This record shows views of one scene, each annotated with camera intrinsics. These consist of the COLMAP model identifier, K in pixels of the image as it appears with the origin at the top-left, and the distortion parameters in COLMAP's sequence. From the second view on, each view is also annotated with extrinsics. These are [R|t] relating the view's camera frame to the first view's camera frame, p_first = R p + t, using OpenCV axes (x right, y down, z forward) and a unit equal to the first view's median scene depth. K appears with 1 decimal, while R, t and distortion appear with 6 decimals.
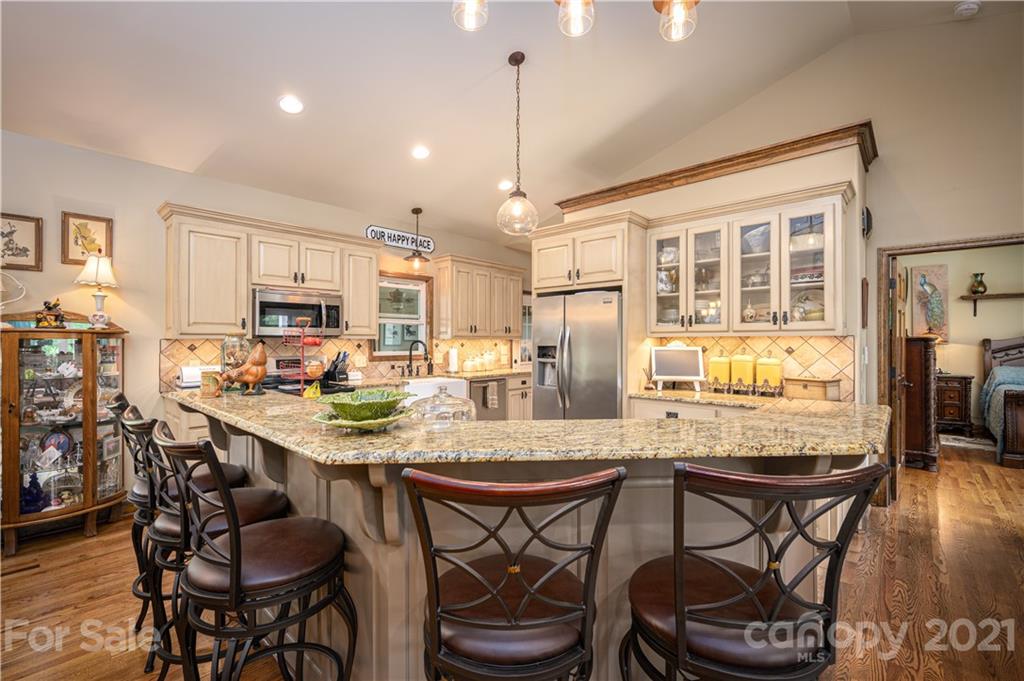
lens RADIAL K [[434.7, 0, 507.6], [0, 434.7, 341.3], [0, 0, 1]] dist [-0.003402, 0.000403]
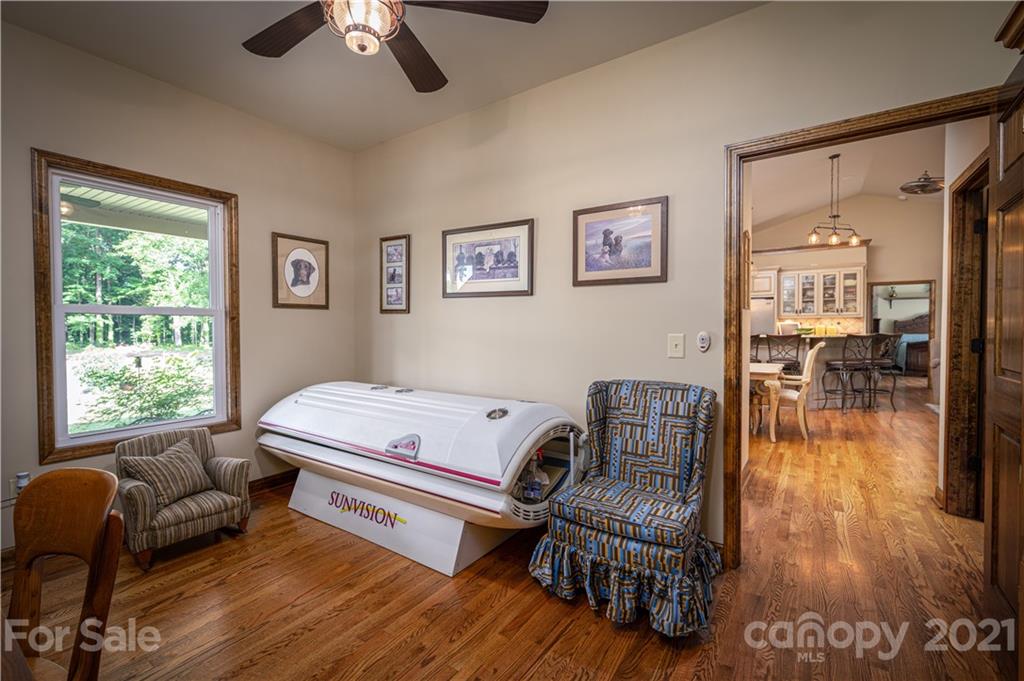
lens RADIAL K [[435.0, 0, 515.9], [0, 435.0, 340.0], [0, 0, 1]] dist [0.003305, 0.001089]
pose [[0.988509, -0.011449, 0.150726, -1.232378], [0.008354, 0.999741, 0.021157, 0.038839], [-0.150929, -0.019655, 0.988349, -0.954105]]
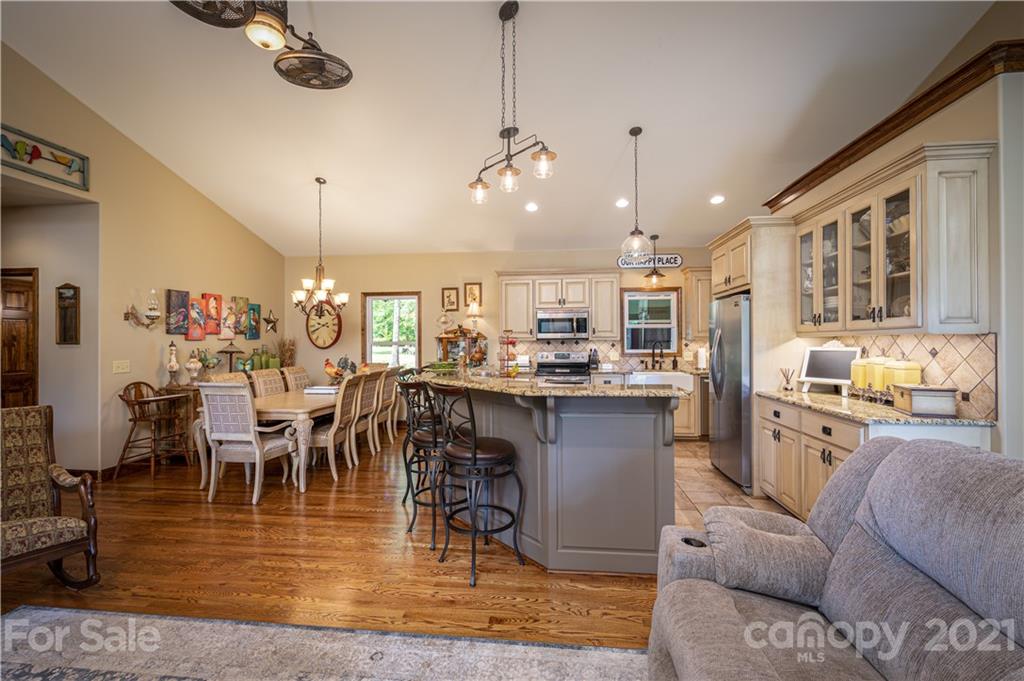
lens RADIAL K [[435.0, 0, 511.7], [0, 435.0, 340.4], [0, 0, 1]] dist [0.003305, 0.001089]
pose [[0.593805, -0.004936, -0.804594, 0.635807], [0.002865, 0.999988, -0.004020, -0.000156], [0.804604, 0.000082, 0.593812, -0.081254]]
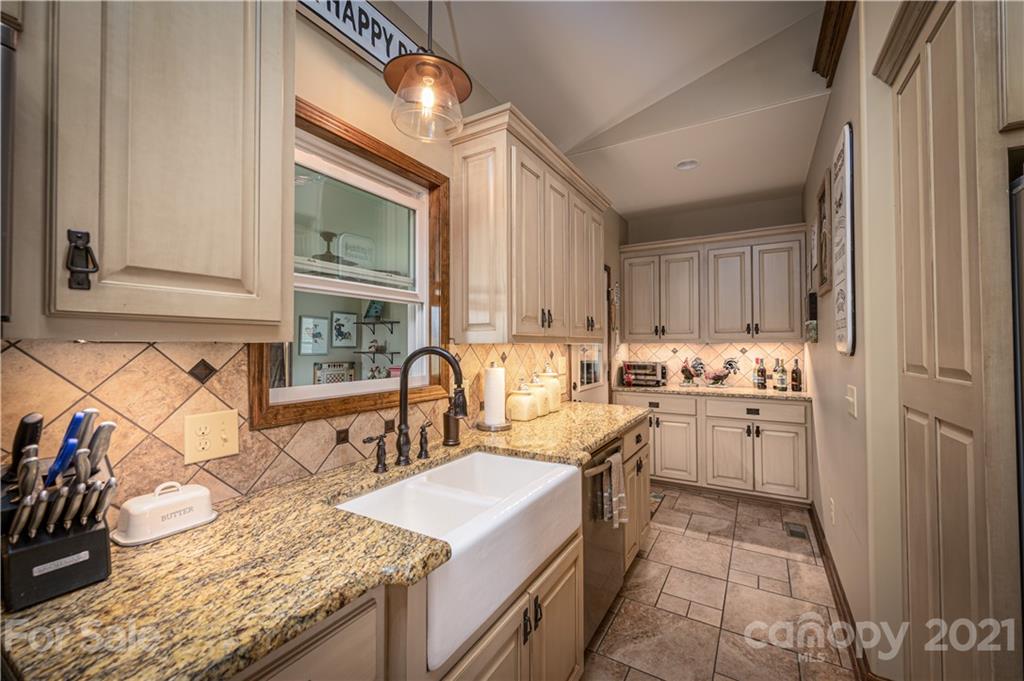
lens RADIAL K [[404.9, 0, 512.1], [0, 404.9, 338.2], [0, 0, 1]] dist [0.001203, -0.000010]
pose [[0.976596, -0.000894, 0.215078, -0.247118], [0.005364, 0.999781, -0.020204, -0.002826], [-0.215013, 0.020885, 0.976388, 0.824485]]
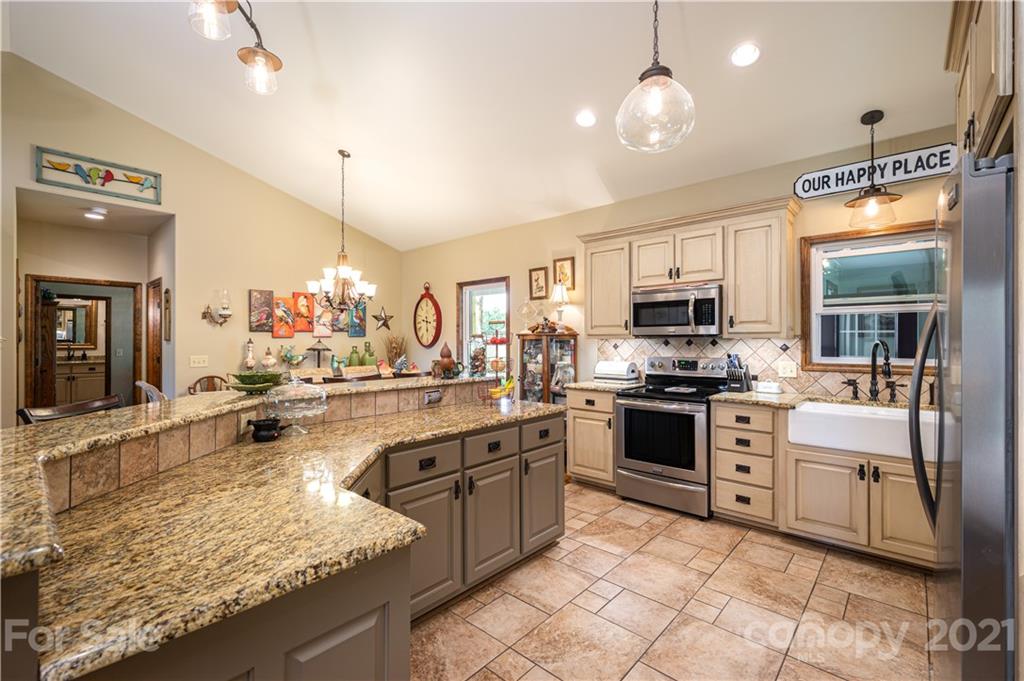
lens RADIAL K [[434.7, 0, 514.9], [0, 434.7, 341.6], [0, 0, 1]] dist [-0.003402, 0.000403]
pose [[0.031658, 0.002491, -0.999496, 0.409285], [-0.002365, 0.999994, 0.002417, -0.000706], [0.999496, 0.002288, 0.031664, 0.583229]]
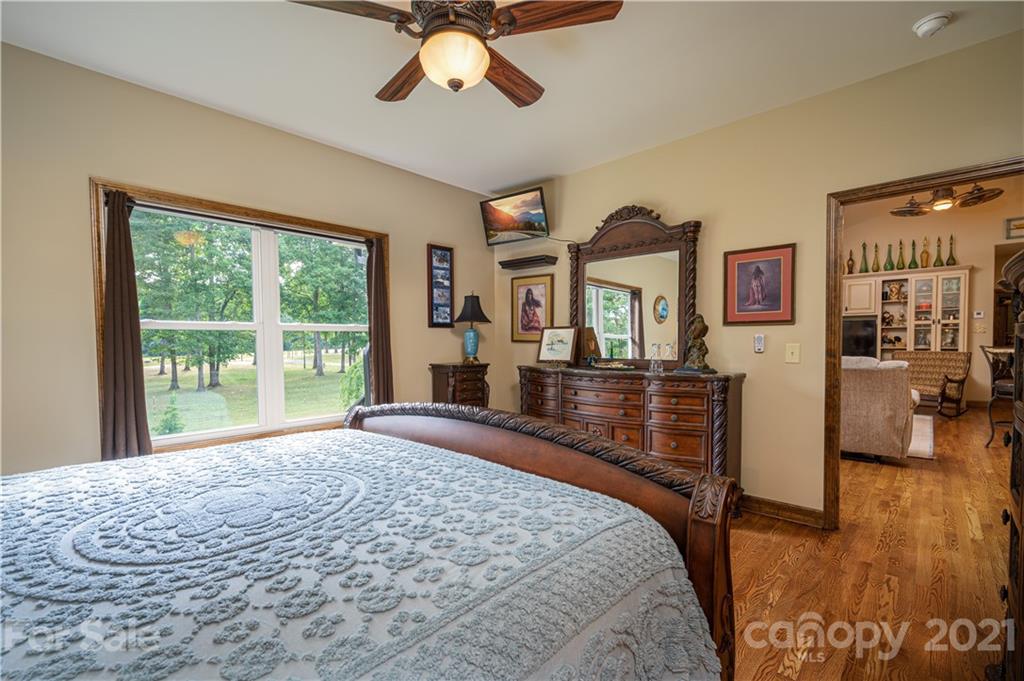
lens RADIAL K [[434.7, 0, 511.0], [0, 434.7, 343.8], [0, 0, 1]] dist [-0.003402, 0.000403]
pose [[-0.999983, 0.004789, 0.003381, 1.318902], [0.004851, 0.999811, 0.018842, 0.019122], [-0.003290, 0.018858, -0.999817, 1.239641]]
